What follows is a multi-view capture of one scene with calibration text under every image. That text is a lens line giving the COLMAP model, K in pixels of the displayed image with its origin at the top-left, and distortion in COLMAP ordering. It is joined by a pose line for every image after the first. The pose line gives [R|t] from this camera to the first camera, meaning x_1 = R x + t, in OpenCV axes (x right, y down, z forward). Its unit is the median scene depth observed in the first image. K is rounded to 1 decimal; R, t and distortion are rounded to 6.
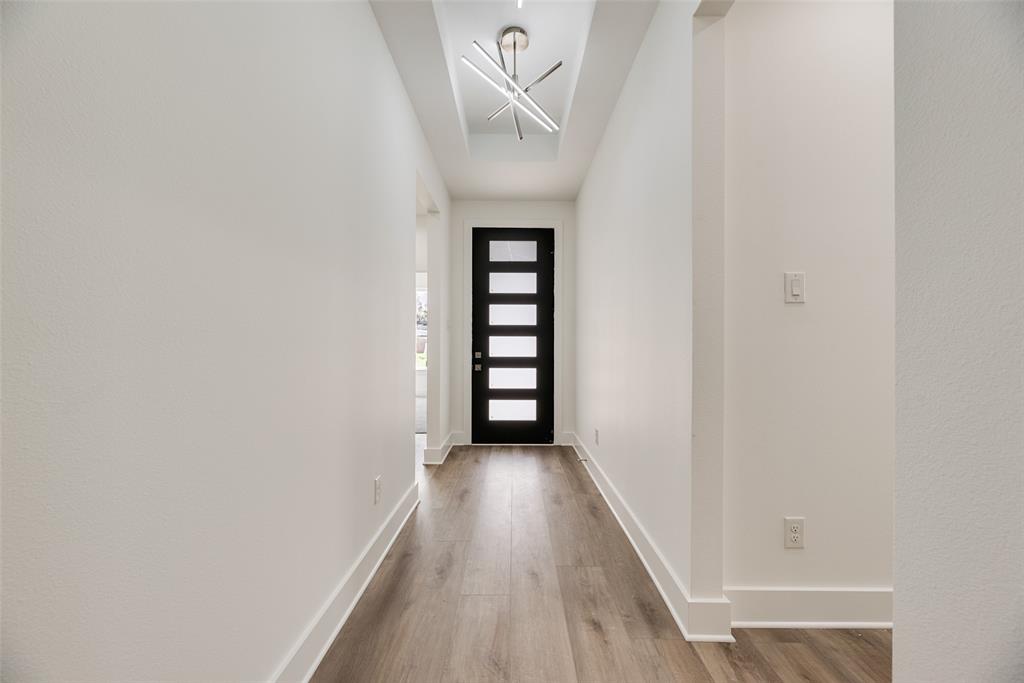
lens RADIAL K [[411.8, 0, 517.5], [0, 411.8, 344.6], [0, 0, 1]] dist [0.003651, -0.000604]
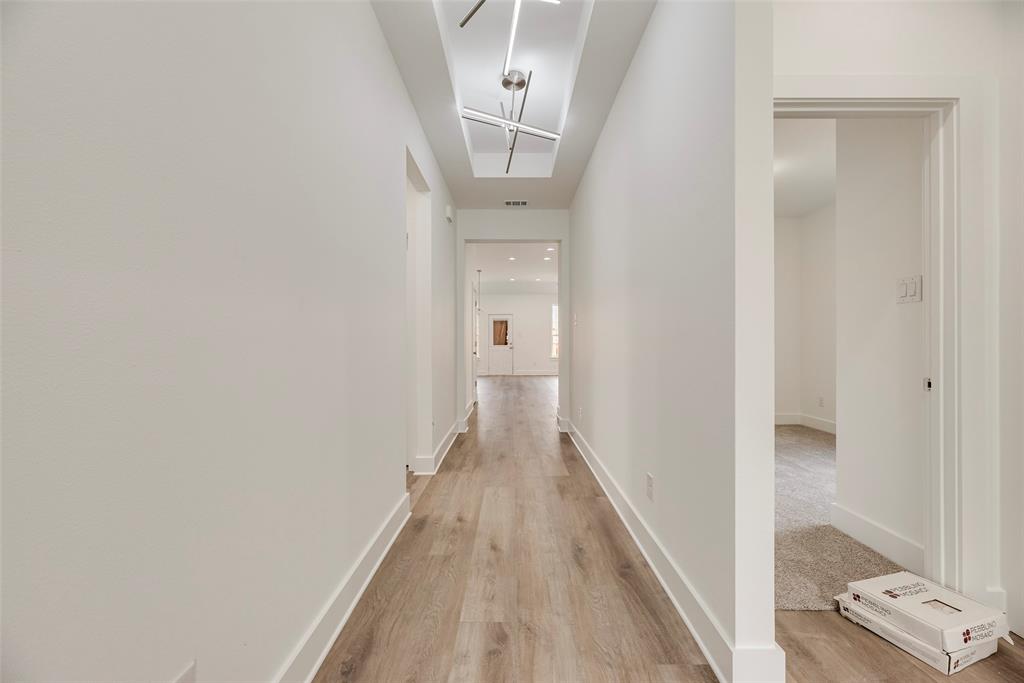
lens RADIAL K [[411.8, 0, 512.9], [0, 411.8, 341.9], [0, 0, 1]] dist [0.003651, -0.000604]
pose [[-0.999984, -0.004025, 0.004025, -0.011059], [-0.004044, 0.999980, -0.004893, 0.009493], [-0.004005, -0.004909, -0.999980, 2.134430]]
